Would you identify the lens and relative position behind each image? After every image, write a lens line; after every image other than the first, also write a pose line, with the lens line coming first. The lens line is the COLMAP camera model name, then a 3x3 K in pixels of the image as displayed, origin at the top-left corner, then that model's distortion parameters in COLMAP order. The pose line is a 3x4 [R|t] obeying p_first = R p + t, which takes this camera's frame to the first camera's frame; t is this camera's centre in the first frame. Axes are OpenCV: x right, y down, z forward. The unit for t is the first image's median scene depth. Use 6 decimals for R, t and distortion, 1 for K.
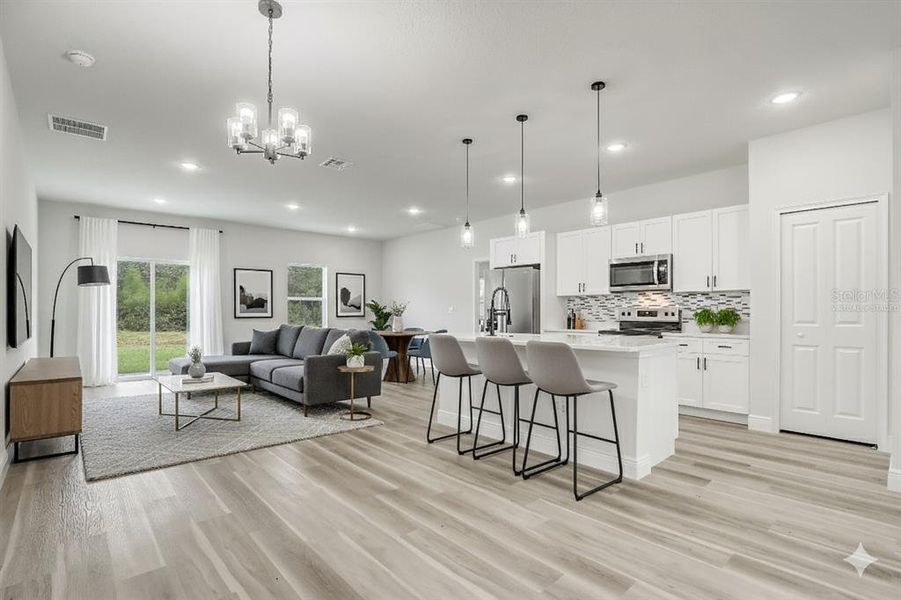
lens RADIAL K [[425.6, 0, 452.3], [0, 425.6, 311.7], [0, 0, 1]] dist [-0.023977, 0.006471]
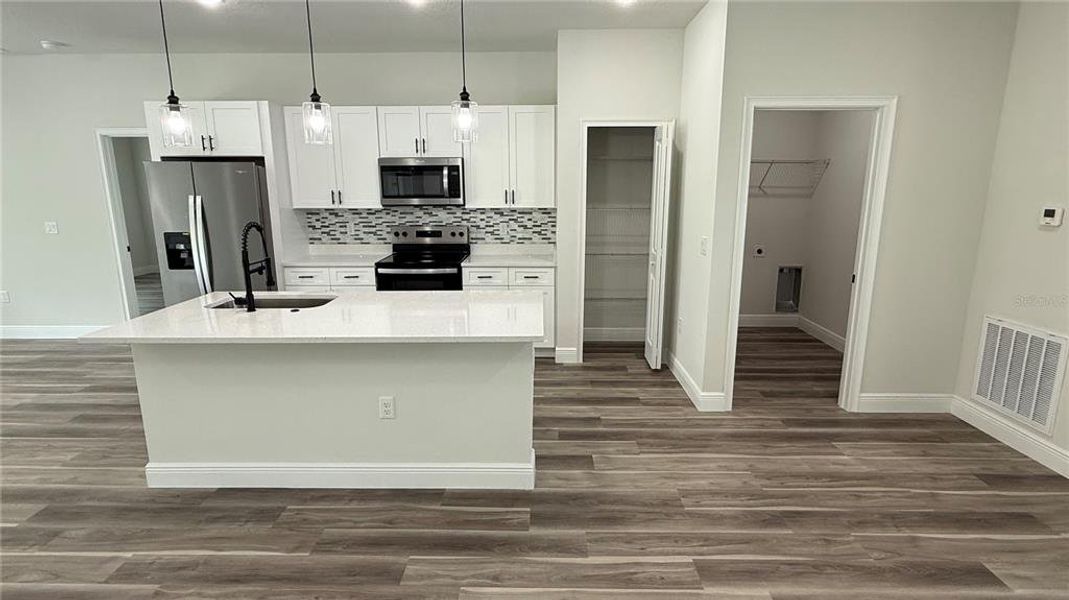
lens RADIAL K [[533.2, 0, 534.5], [0, 533.2, 296.4], [0, 0, 1]] dist [0.000616, -0.002352]
pose [[0.684631, -0.153380, 0.712570, -0.117510], [0.001537, 0.977911, 0.209017, -0.088391], [-0.728889, -0.142004, 0.669744, 0.207286]]
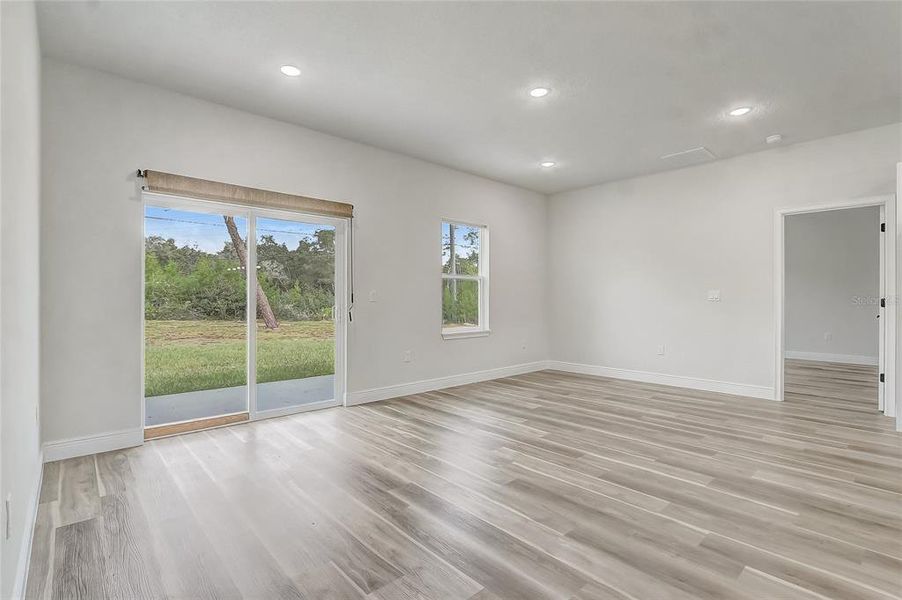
lens RADIAL K [[426.1, 0, 455.2], [0, 426.1, 294.5], [0, 0, 1]] dist [-0.023977, 0.006471]
pose [[0.999973, -0.000105, 0.007291, -0.608078], [0.000154, 0.999977, -0.006752, -0.000381], [-0.007290, 0.006753, 0.999951, 0.622540]]
